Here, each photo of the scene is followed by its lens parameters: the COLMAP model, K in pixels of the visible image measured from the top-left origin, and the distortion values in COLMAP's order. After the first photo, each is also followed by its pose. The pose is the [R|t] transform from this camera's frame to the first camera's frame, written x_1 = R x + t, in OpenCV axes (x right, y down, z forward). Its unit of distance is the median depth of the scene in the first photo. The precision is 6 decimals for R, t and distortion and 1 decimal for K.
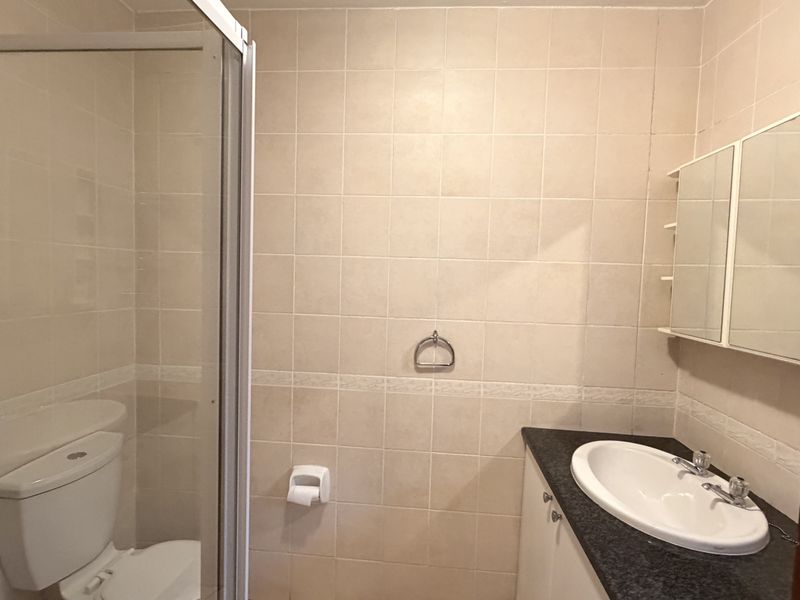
lens RADIAL K [[422.2, 0, 402.7], [0, 422.2, 298.3], [0, 0, 1]] dist [0.001116, -0.002426]
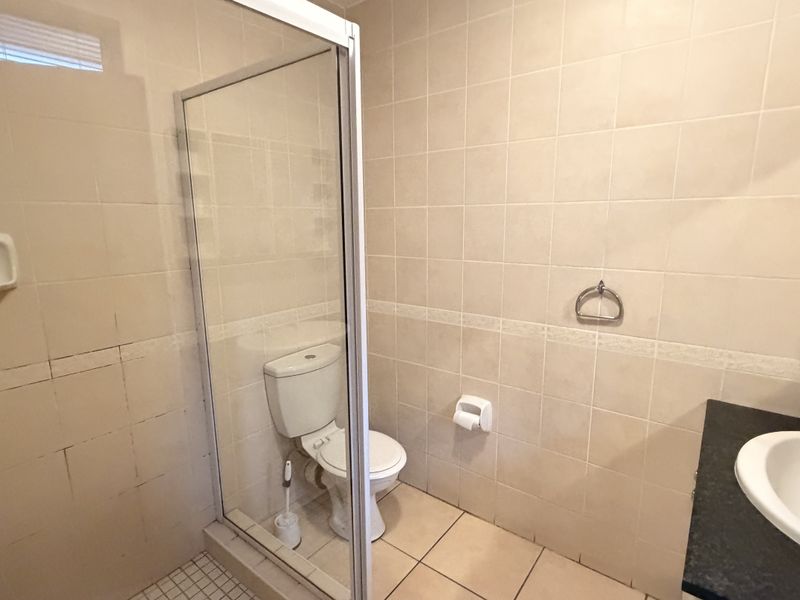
lens RADIAL K [[422.2, 0, 395.3], [0, 422.2, 301.5], [0, 0, 1]] dist [0.001116, -0.002426]
pose [[0.843228, 0.066914, -0.533376, 0.190989], [0.000736, 0.992078, 0.125623, 0.005516], [0.537556, -0.106322, 0.836498, -0.022075]]
